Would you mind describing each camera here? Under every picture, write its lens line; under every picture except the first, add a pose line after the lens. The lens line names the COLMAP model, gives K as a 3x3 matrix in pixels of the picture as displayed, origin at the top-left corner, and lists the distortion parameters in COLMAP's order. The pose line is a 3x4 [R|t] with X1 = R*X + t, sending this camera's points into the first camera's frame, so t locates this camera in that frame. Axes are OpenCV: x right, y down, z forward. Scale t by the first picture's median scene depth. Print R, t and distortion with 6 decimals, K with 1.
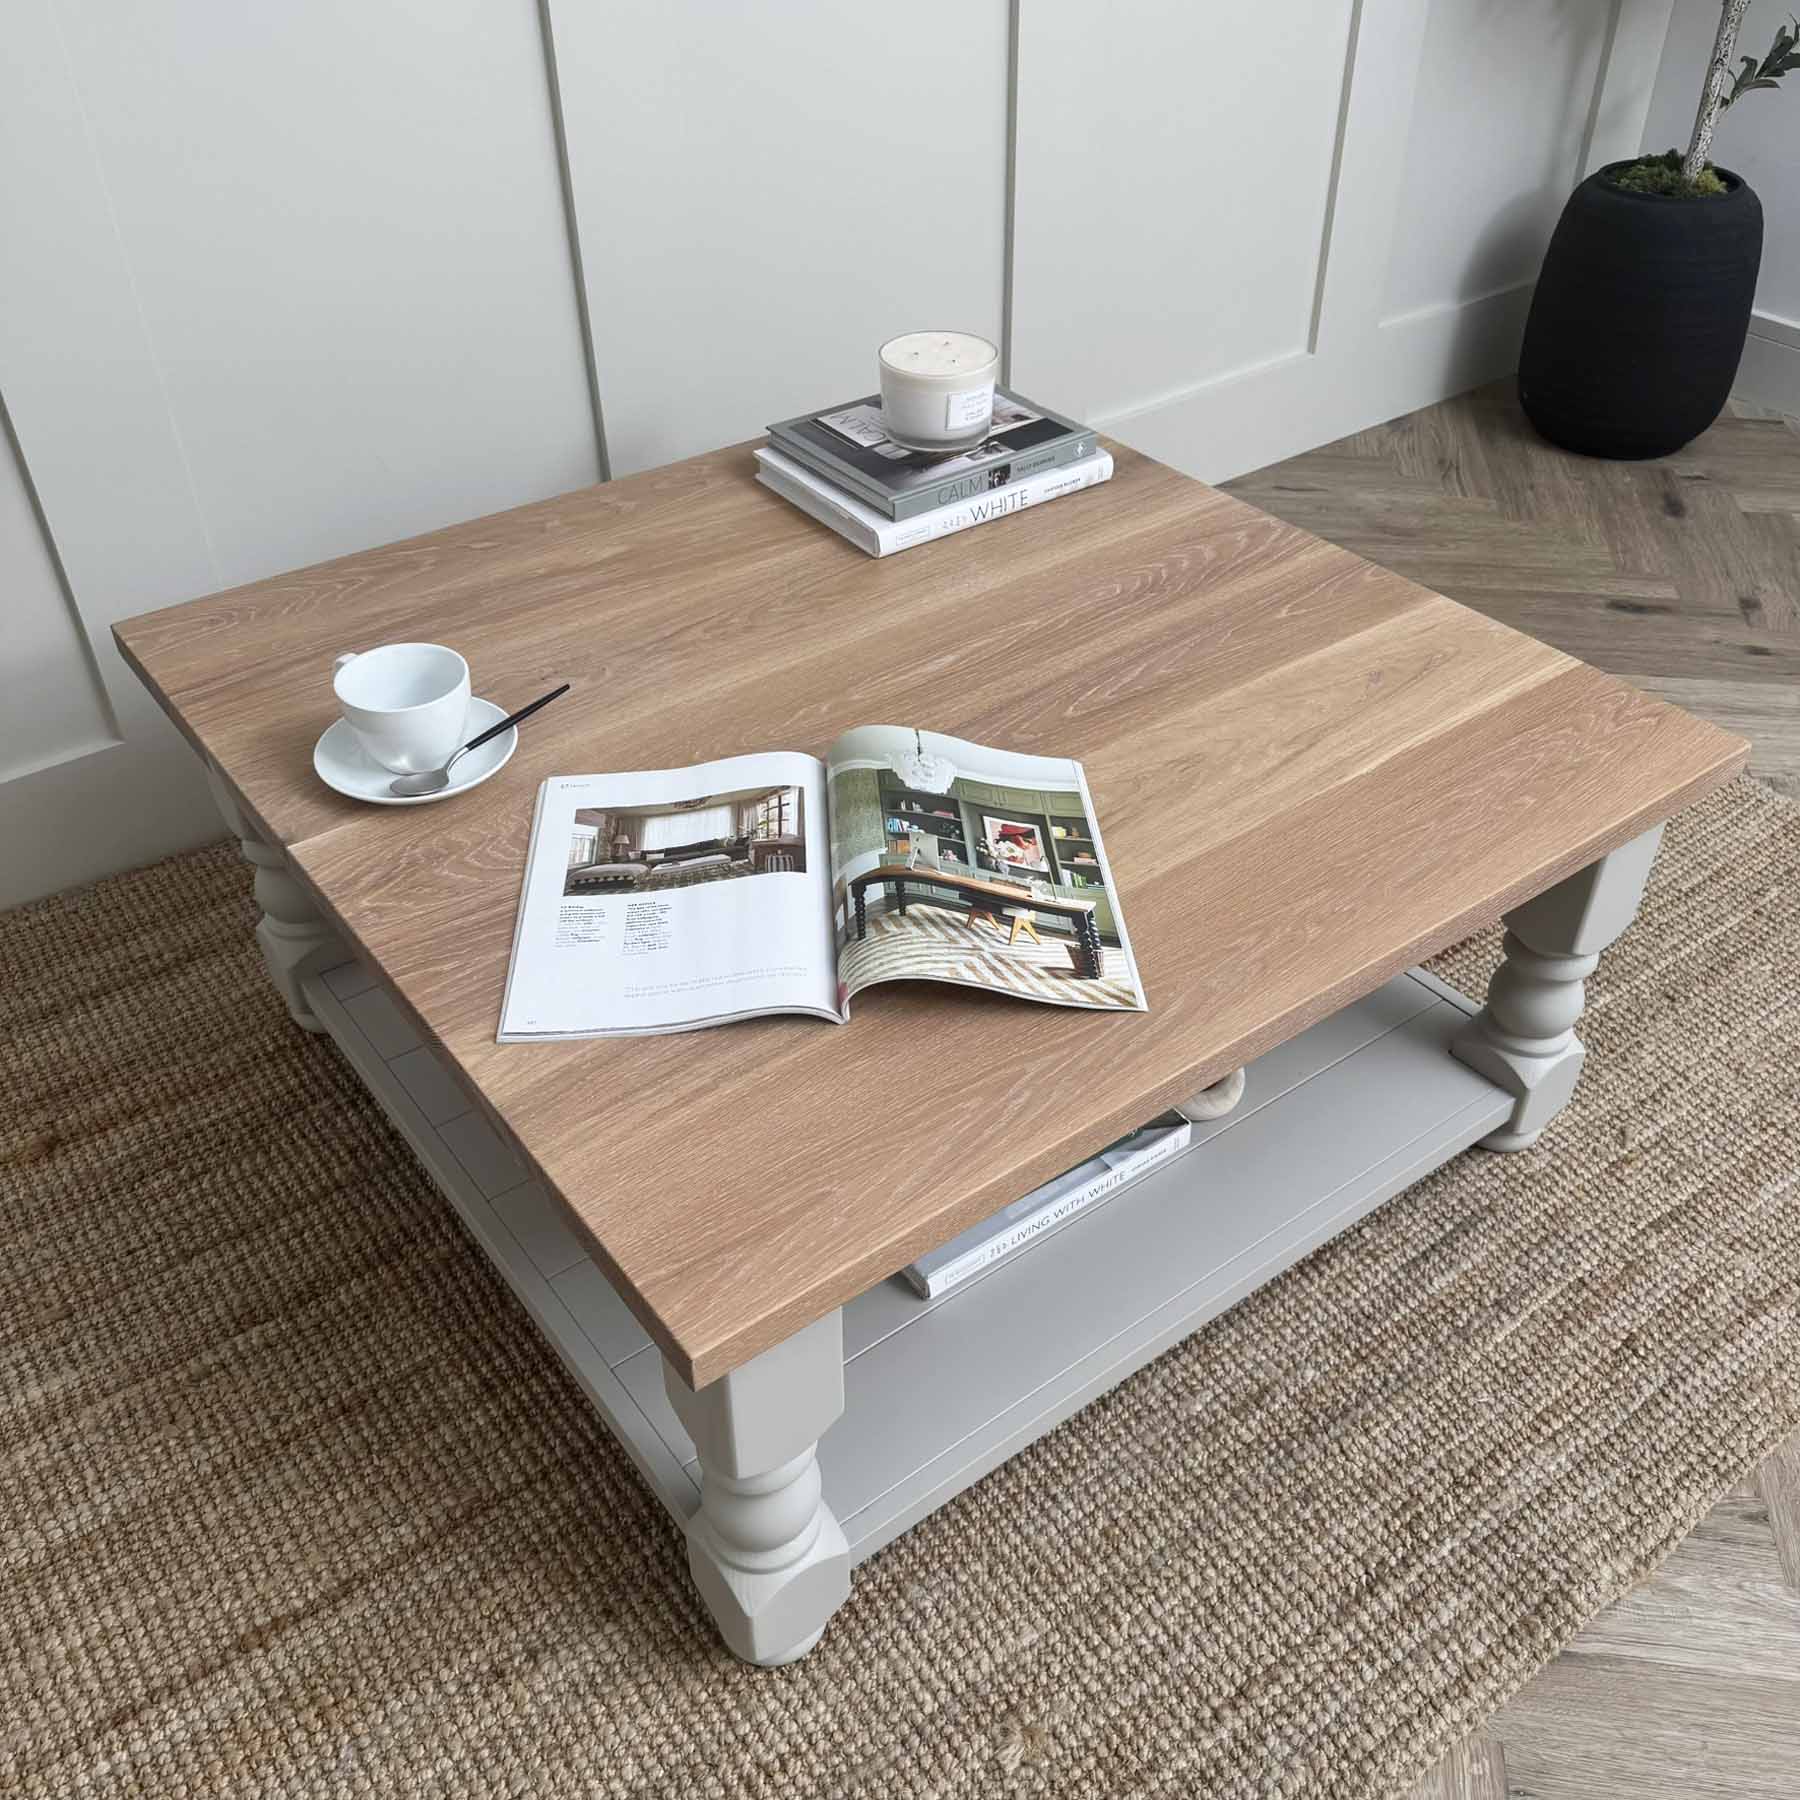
lens RADIAL K [[1669.6, 0, 900.0], [0, 1669.6, 900.0], [0, 0, 1]] dist [0.123483, -0.241764]
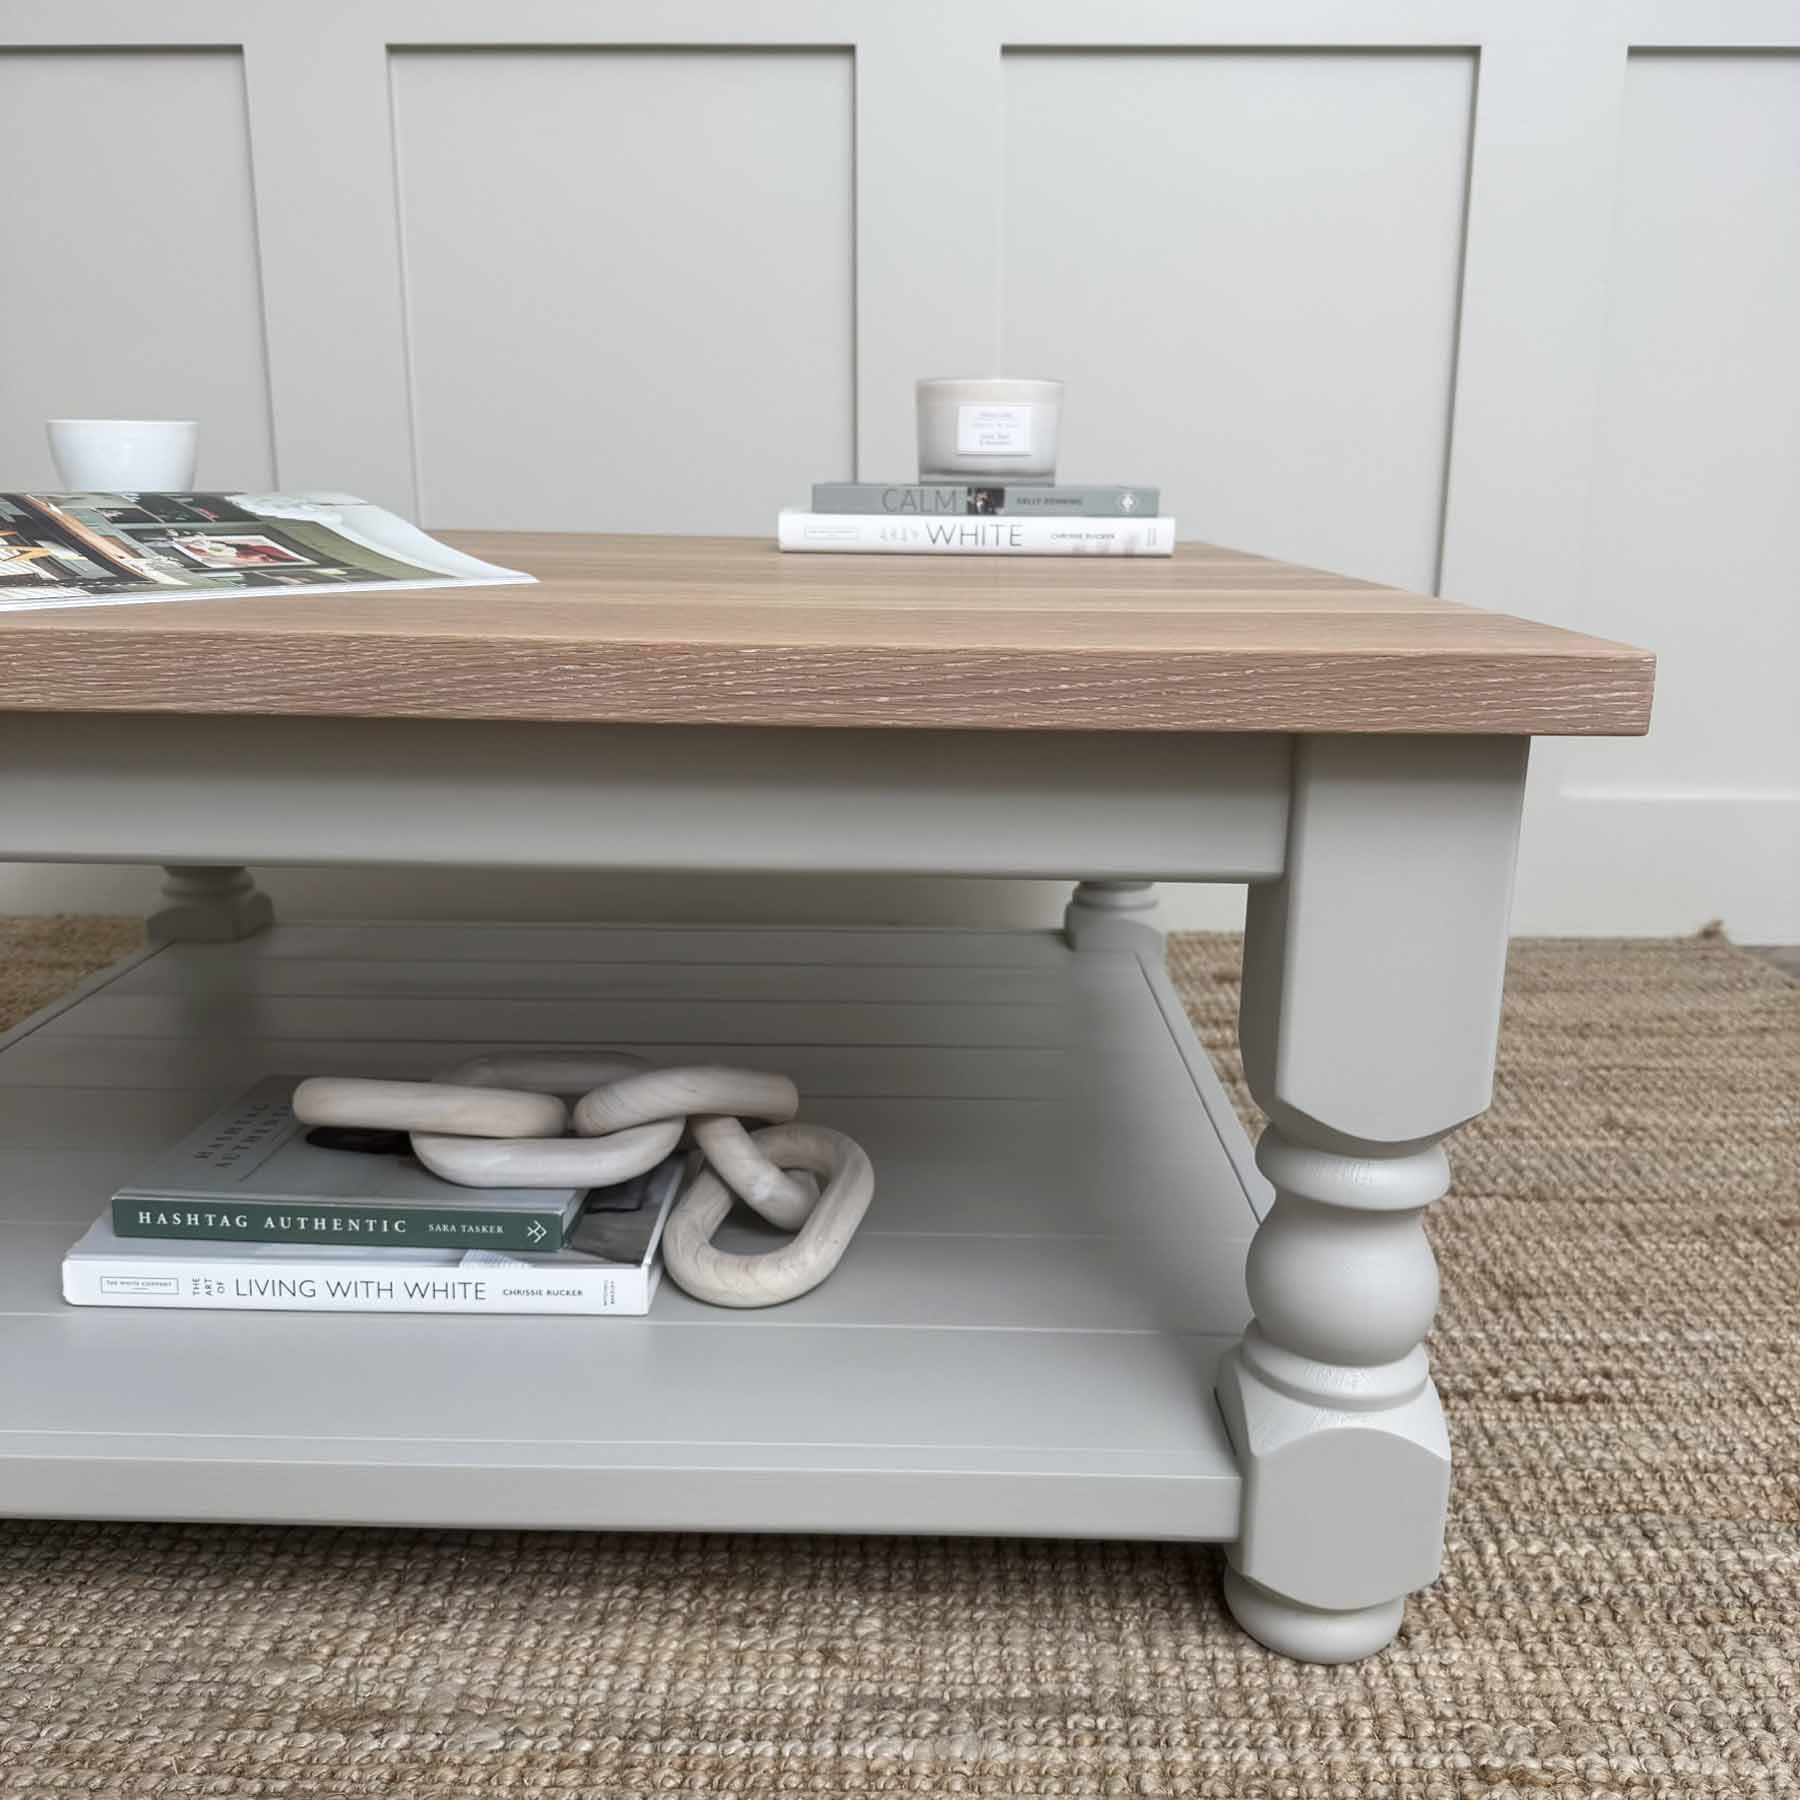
lens RADIAL K [[1694.0, 0, 900.0], [0, 1694.0, 900.0], [0, 0, 1]] dist [0.076167, -0.162395]
pose [[0.795690, 0.159612, -0.584296, 0.639497], [-0.388028, 0.875040, -0.289379, 0.178482], [0.465094, 0.456979, 0.758194, 0.617575]]
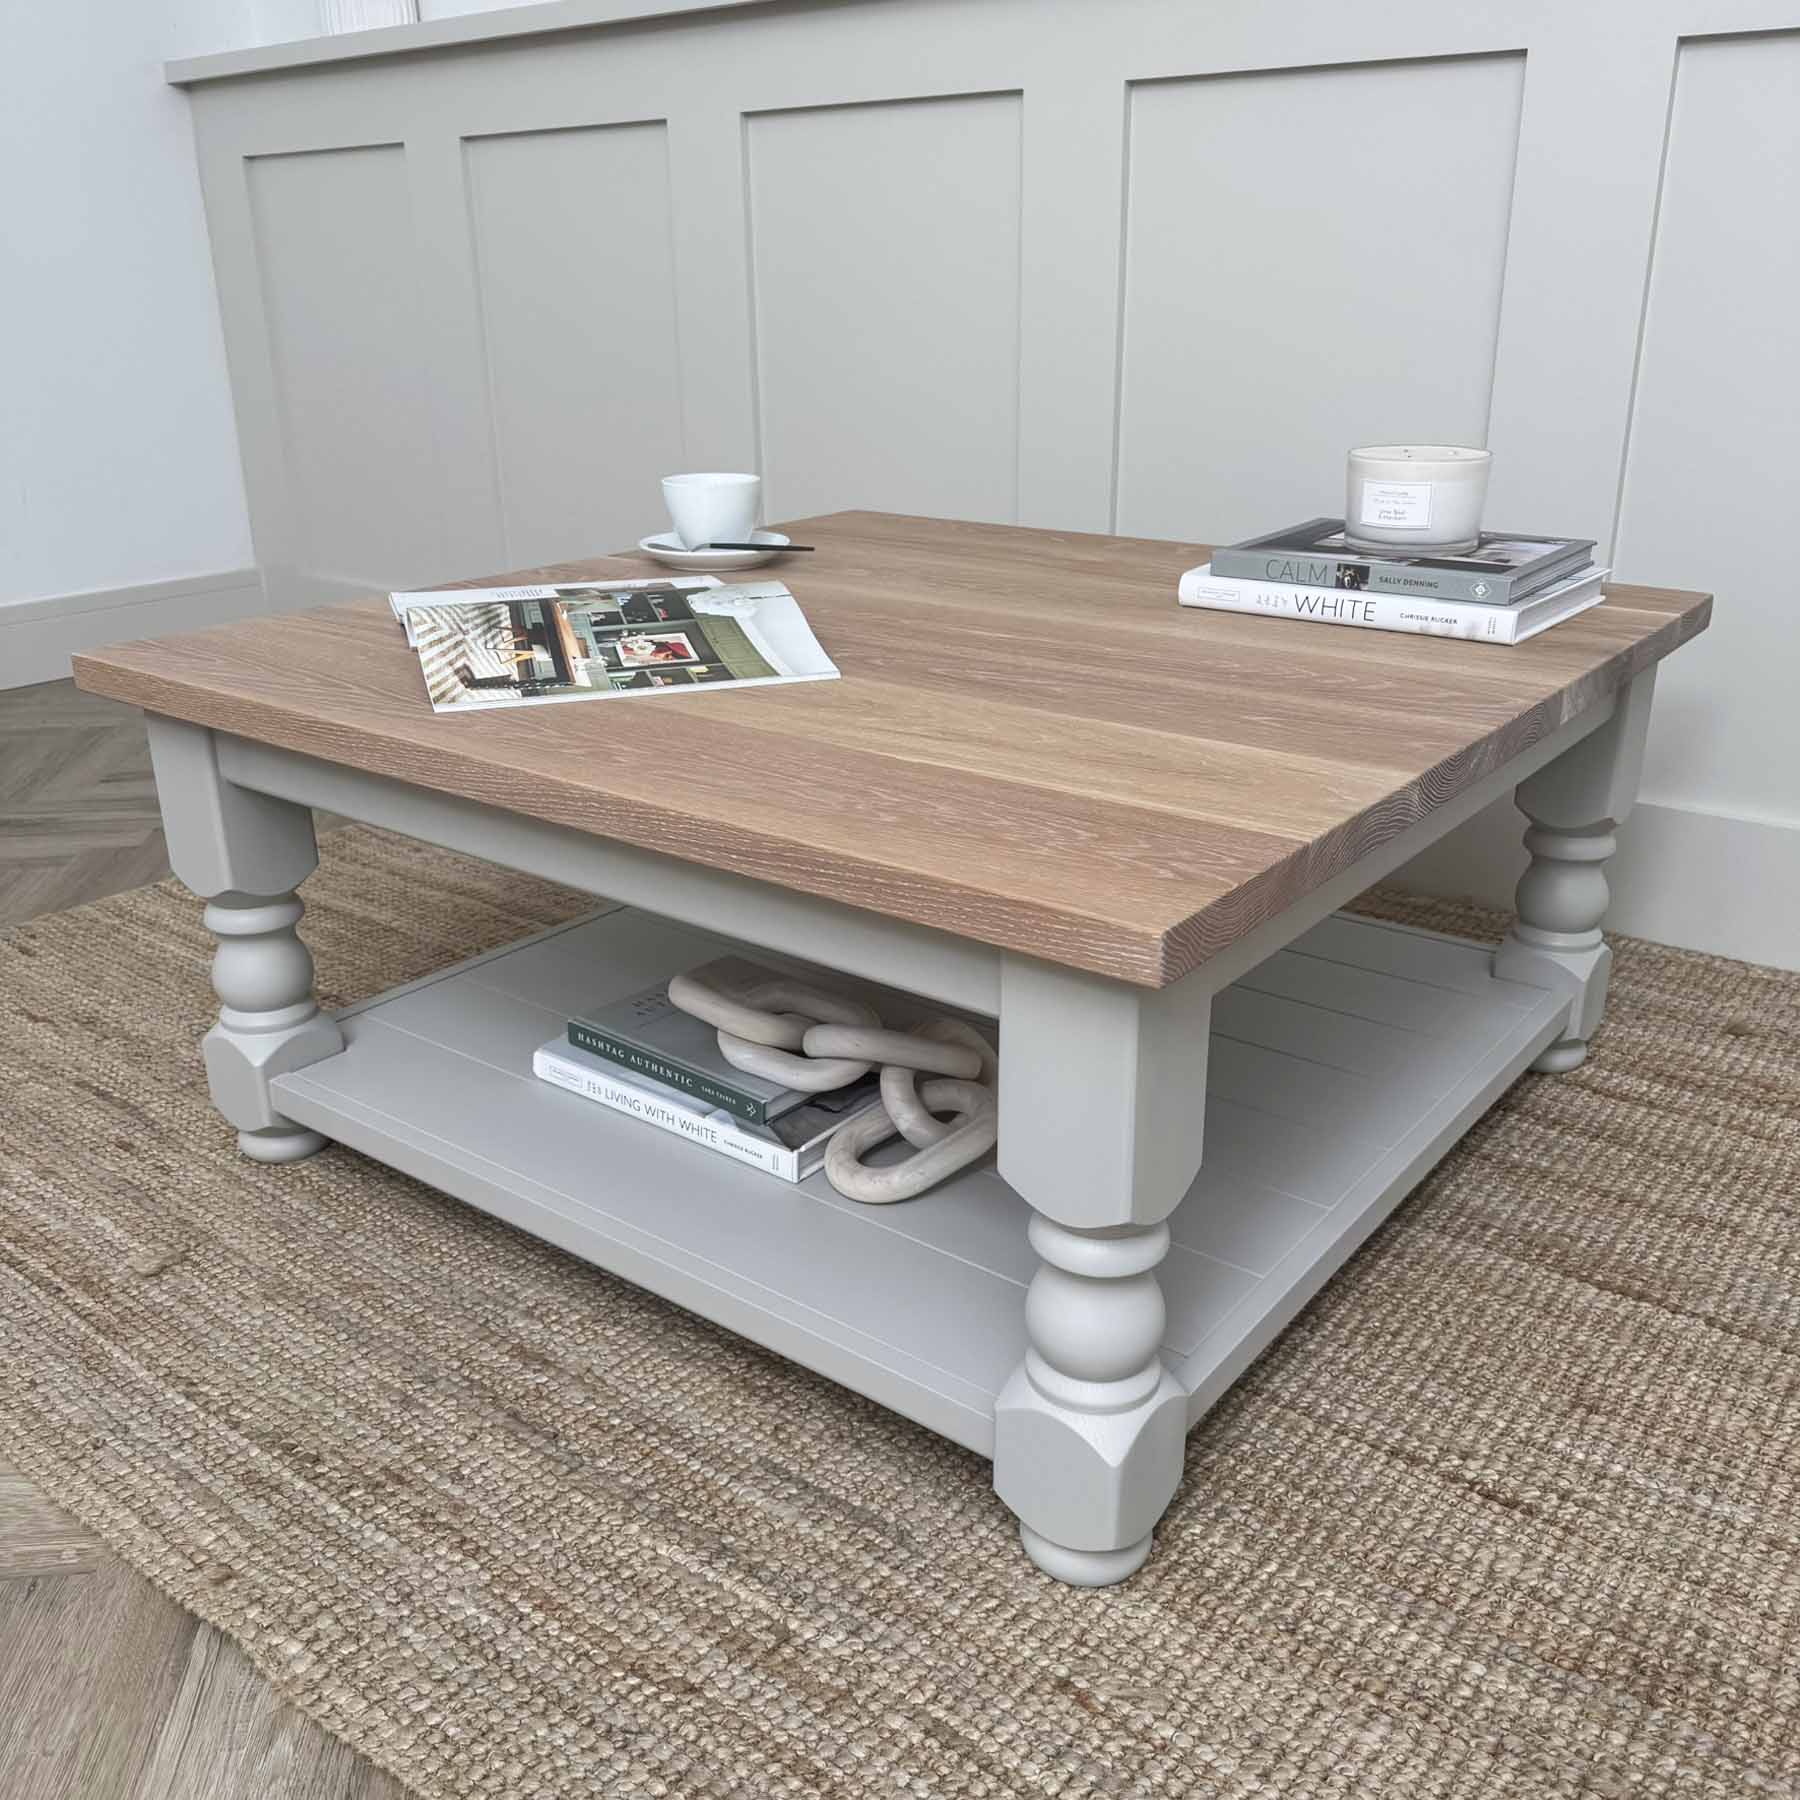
lens RADIAL K [[1669.6, 0, 900.0], [0, 1669.6, 900.0], [0, 0, 1]] dist [0.123483, -0.241764]
pose [[0.270056, 0.346302, -0.898412, 1.030864], [-0.590883, 0.796323, 0.129336, -0.126014], [0.760215, 0.495929, 0.419676, 0.705572]]
